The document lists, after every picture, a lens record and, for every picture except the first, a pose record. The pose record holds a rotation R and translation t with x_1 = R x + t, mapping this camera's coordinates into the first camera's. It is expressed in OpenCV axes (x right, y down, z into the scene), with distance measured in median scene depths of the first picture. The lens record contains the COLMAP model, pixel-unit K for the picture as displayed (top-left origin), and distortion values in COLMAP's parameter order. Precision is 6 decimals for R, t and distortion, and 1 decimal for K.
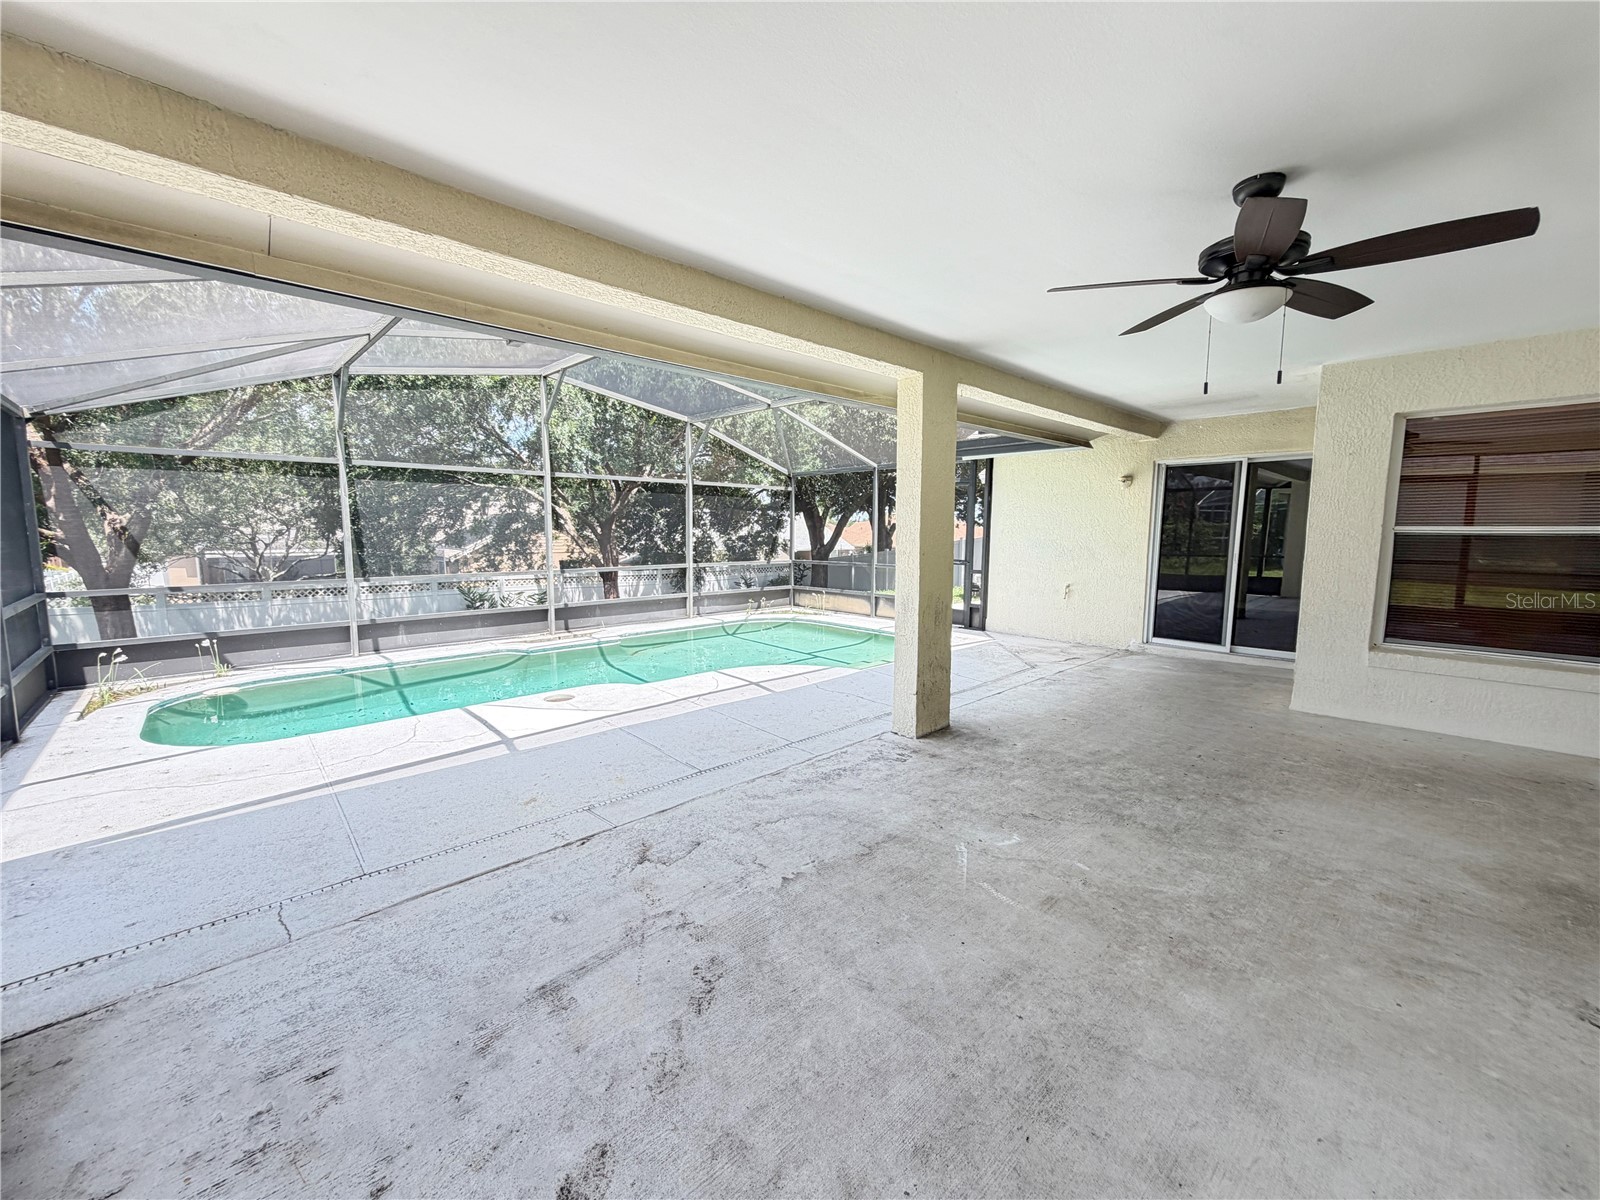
lens RADIAL K [[636.8, 0, 796.4], [0, 636.8, 602.4], [0, 0, 1]] dist [0.000995, -0.000065]
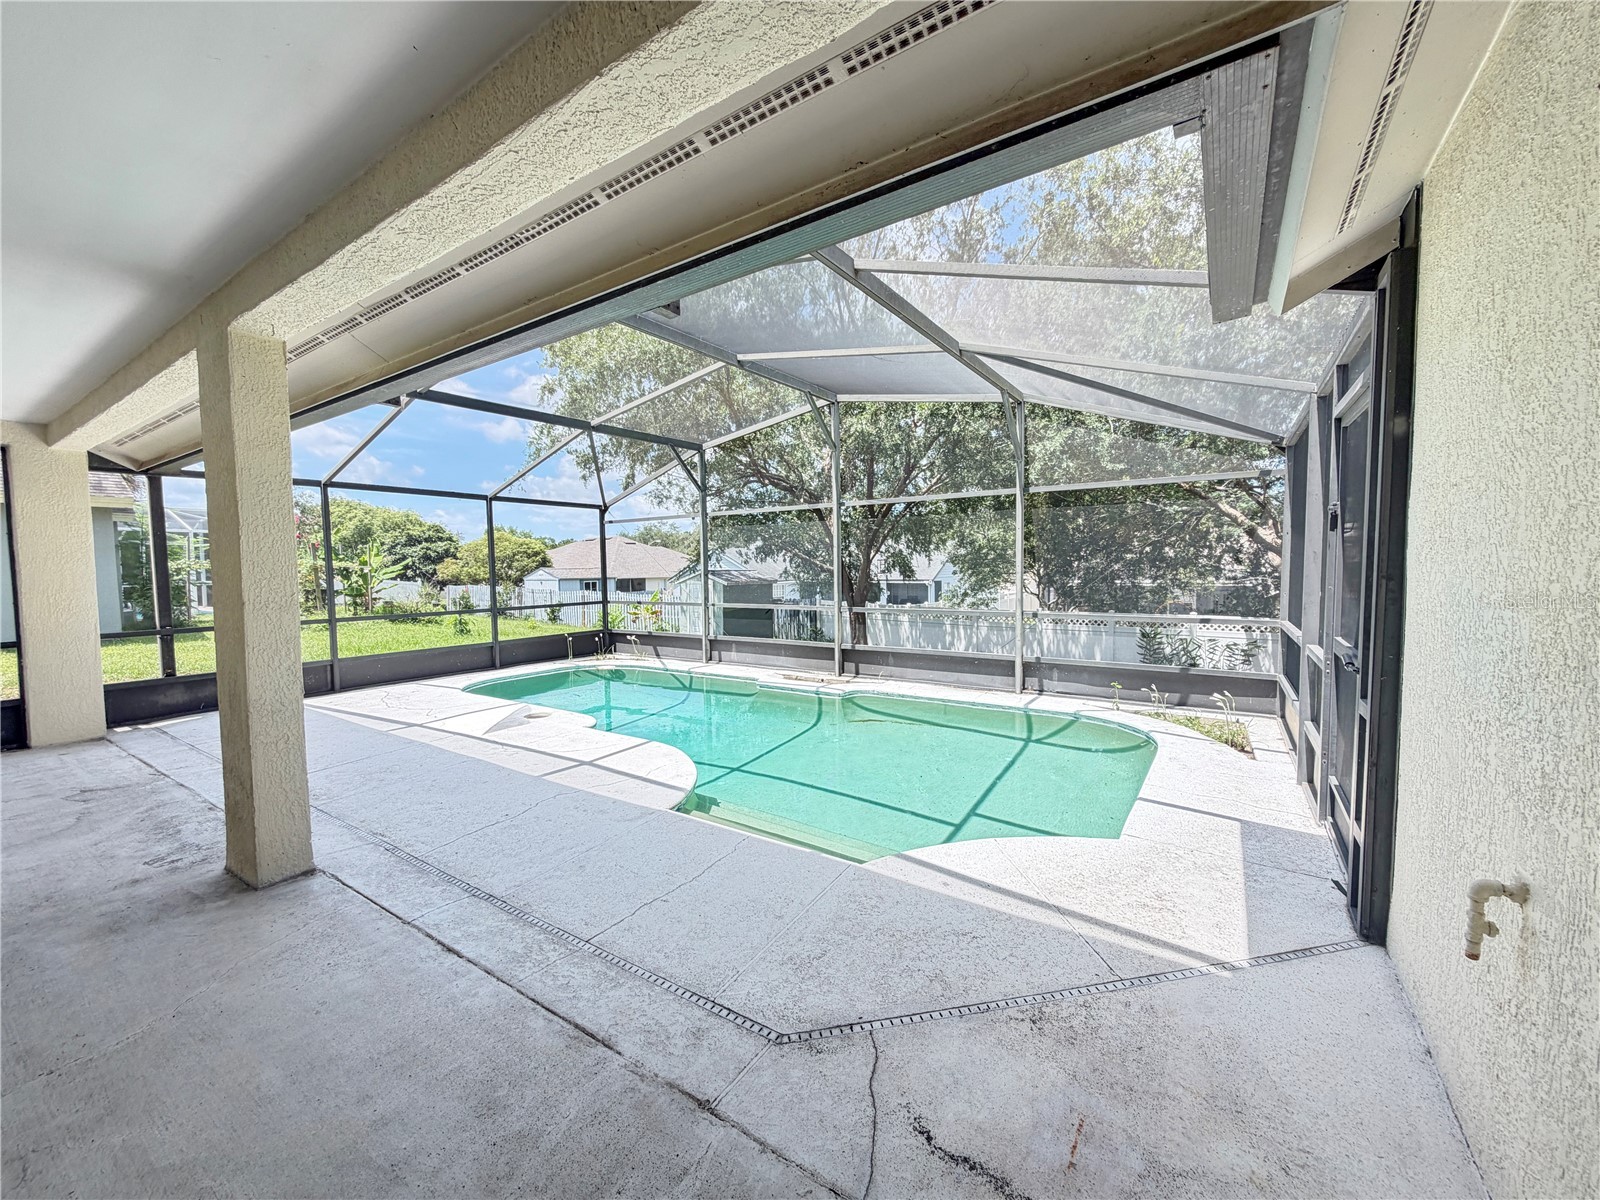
lens RADIAL K [[730.6, 0, 793.2], [0, 730.6, 614.2], [0, 0, 1]] dist [0.000241, 0.000034]
pose [[0.170429, 0.055263, -0.983819, 0.905162], [-0.109613, 0.993293, 0.036806, -0.104093], [0.979254, 0.101567, 0.175343, 1.316305]]
